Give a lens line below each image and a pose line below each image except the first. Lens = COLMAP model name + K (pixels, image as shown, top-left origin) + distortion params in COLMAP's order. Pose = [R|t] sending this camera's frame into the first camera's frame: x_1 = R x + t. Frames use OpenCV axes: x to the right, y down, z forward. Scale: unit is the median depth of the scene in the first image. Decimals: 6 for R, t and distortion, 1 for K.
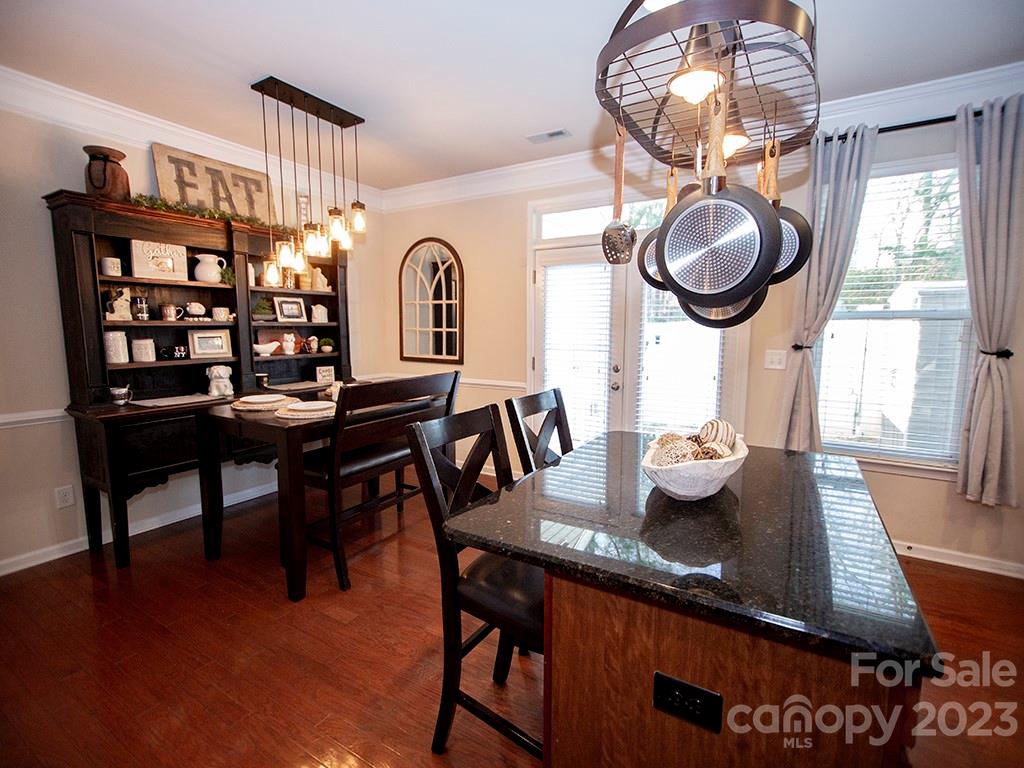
lens RADIAL K [[487.1, 0, 512.0], [0, 487.1, 384.0], [0, 0, 1]] dist [0.000303, 0.000006]
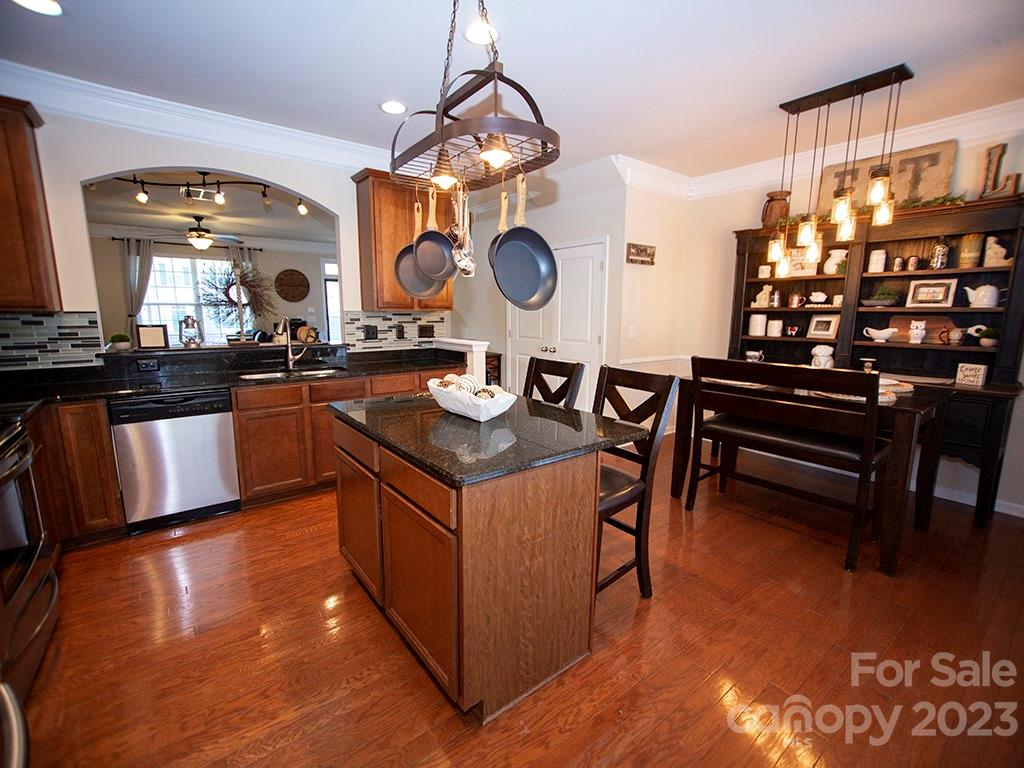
lens RADIAL K [[447.5, 0, 512.0], [0, 447.5, 384.0], [0, 0, 1]] dist [0.001317, 0.000181]
pose [[-0.360355, 0.151886, -0.920366, 0.697290], [-0.117143, 0.971475, 0.206187, -0.083057], [0.925430, 0.182115, -0.332284, 0.694753]]
